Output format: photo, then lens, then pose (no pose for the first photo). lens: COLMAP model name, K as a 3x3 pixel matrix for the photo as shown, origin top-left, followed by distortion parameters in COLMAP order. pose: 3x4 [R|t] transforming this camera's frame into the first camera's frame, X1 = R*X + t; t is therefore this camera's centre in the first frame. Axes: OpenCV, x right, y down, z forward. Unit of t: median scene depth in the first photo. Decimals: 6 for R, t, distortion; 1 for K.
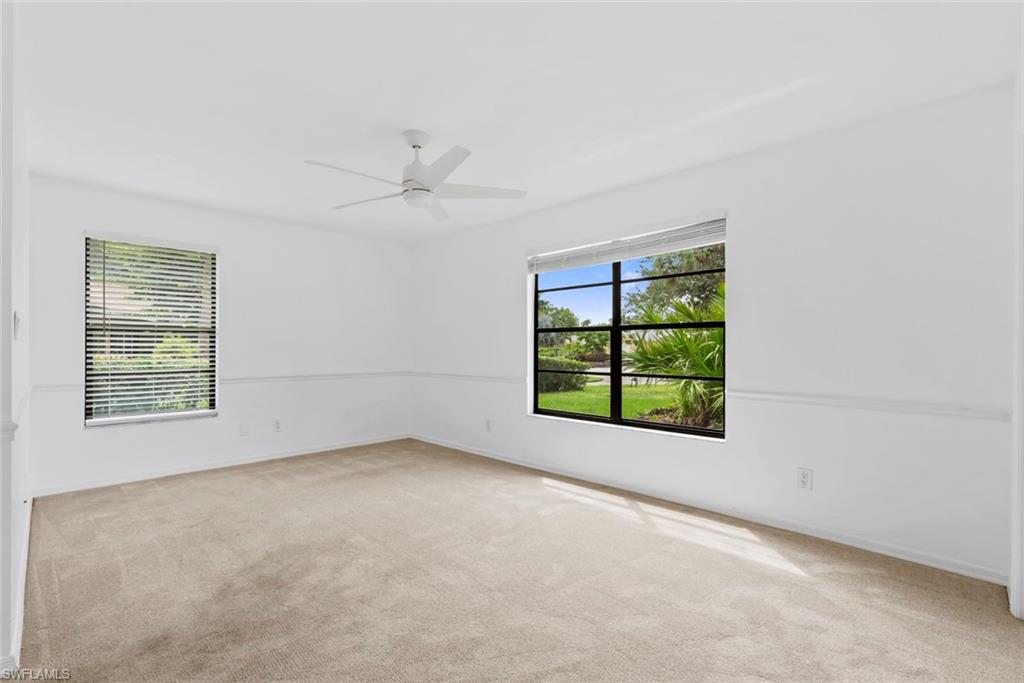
lens RADIAL K [[470.4, 0, 512.0], [0, 470.4, 341.5], [0, 0, 1]] dist [-0.004948, -0.000256]
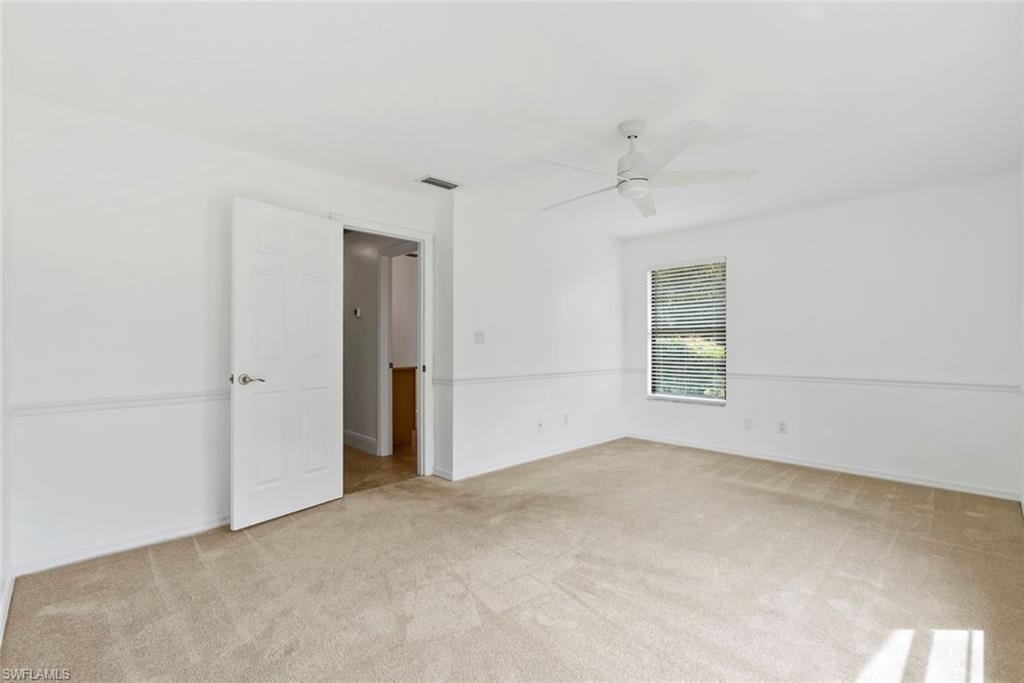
lens RADIAL K [[452.0, 0, 512.1], [0, 452.0, 346.5], [0, 0, 1]] dist [0.003725, 0.000229]
pose [[-0.008328, 0.003882, -0.999958, 0.530101], [0.009845, 0.999944, 0.003800, 0.007420], [0.999917, -0.009813, -0.008365, 0.576090]]
